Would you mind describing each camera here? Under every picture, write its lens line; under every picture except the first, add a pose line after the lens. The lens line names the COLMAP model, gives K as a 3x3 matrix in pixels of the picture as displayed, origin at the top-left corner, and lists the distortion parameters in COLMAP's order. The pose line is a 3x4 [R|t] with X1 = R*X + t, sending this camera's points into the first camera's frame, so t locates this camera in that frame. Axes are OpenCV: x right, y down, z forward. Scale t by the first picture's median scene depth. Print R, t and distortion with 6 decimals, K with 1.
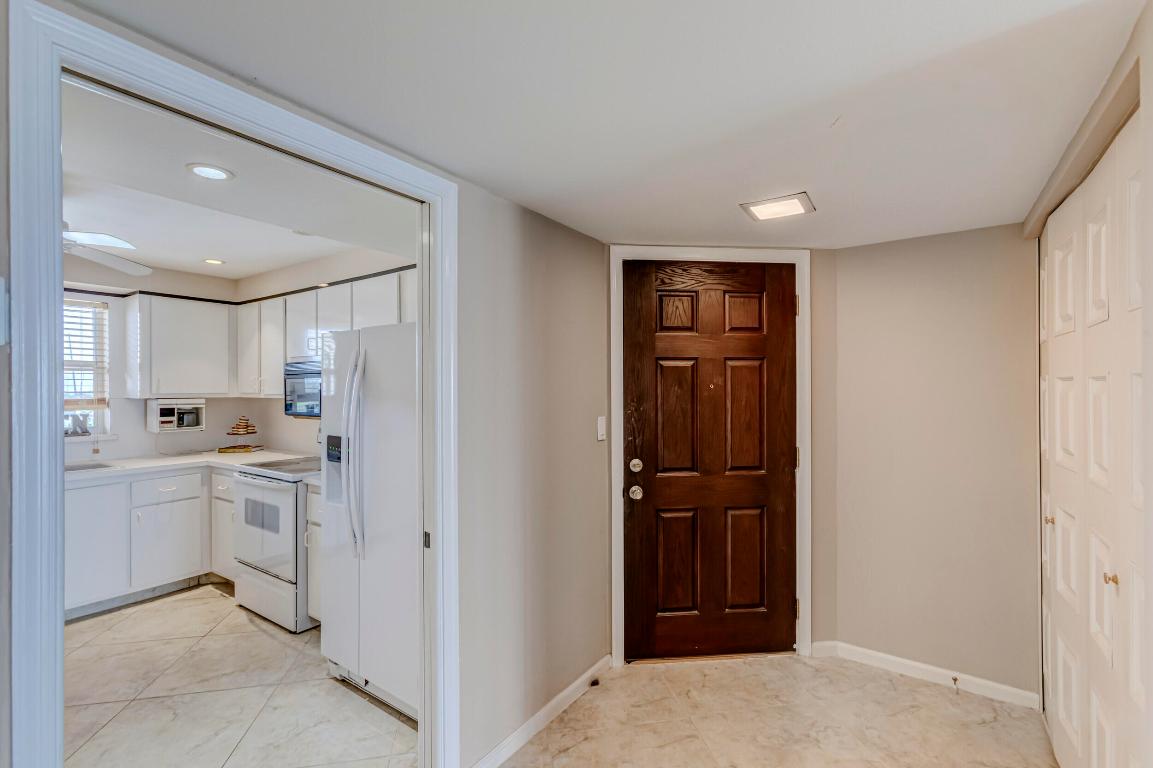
lens RADIAL K [[534.0, 0, 576.1], [0, 534.0, 386.7], [0, 0, 1]] dist [0.009619, 0.001058]
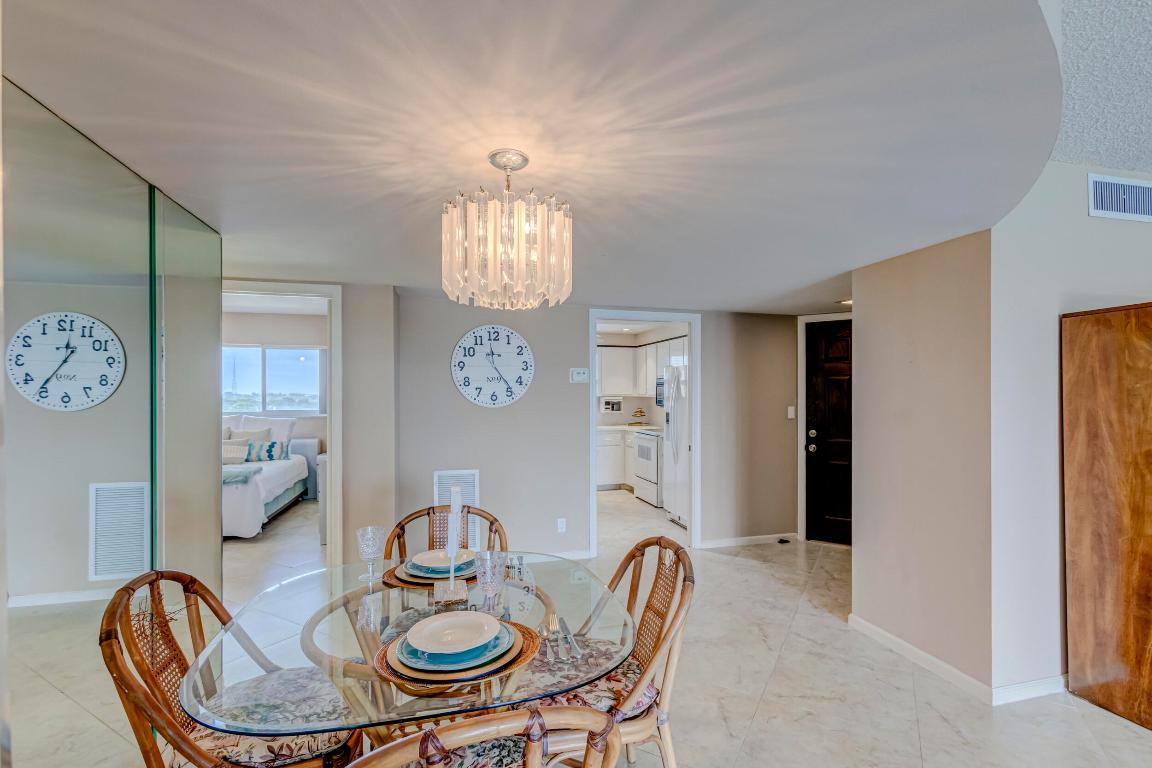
lens RADIAL K [[533.5, 0, 575.7], [0, 533.5, 395.5], [0, 0, 1]] dist [0.009619, 0.001058]
pose [[0.766419, 0.008178, -0.642289, 0.454799], [-0.004661, 0.999963, 0.007171, 0.003962], [0.642324, -0.002502, 0.766429, -0.641217]]
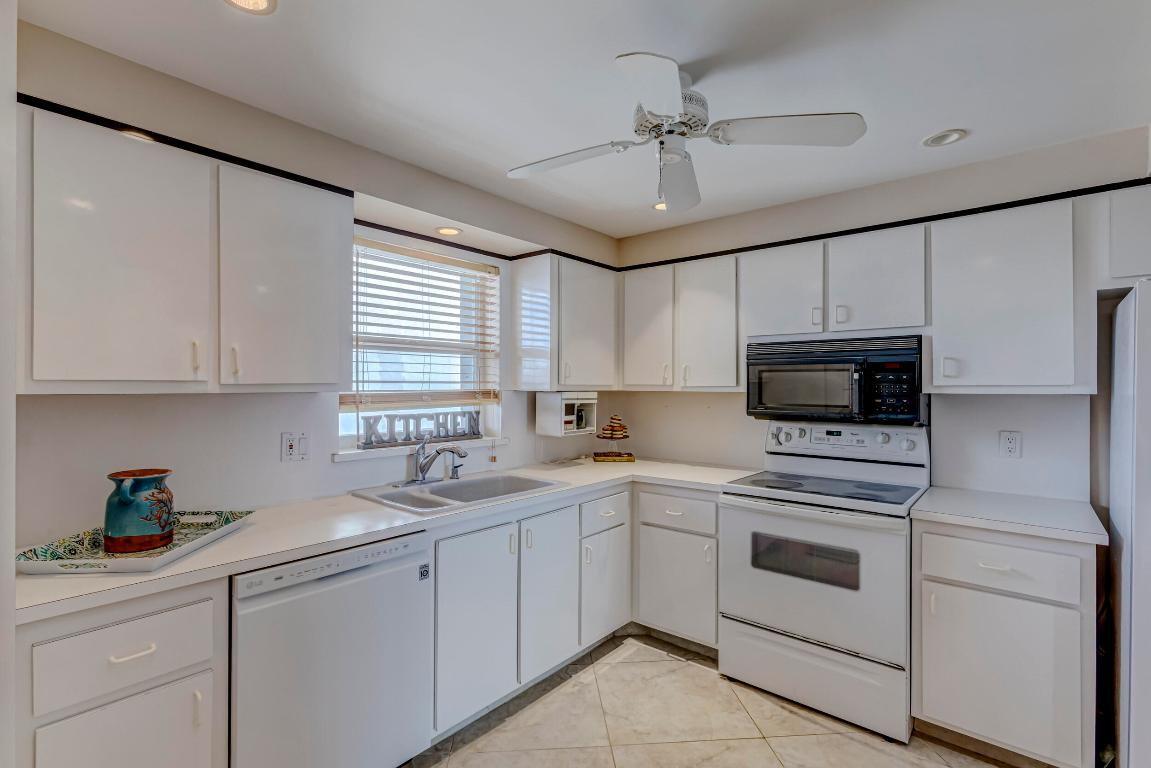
lens RADIAL K [[533.1, 0, 547.5], [0, 533.1, 390.1], [0, 0, 1]] dist [0.009619, 0.001058]
pose [[0.996252, 0.008164, -0.086115, -0.735837], [-0.007195, 0.999907, 0.011556, 0.011676], [0.086202, -0.010893, 0.996218, 0.242752]]
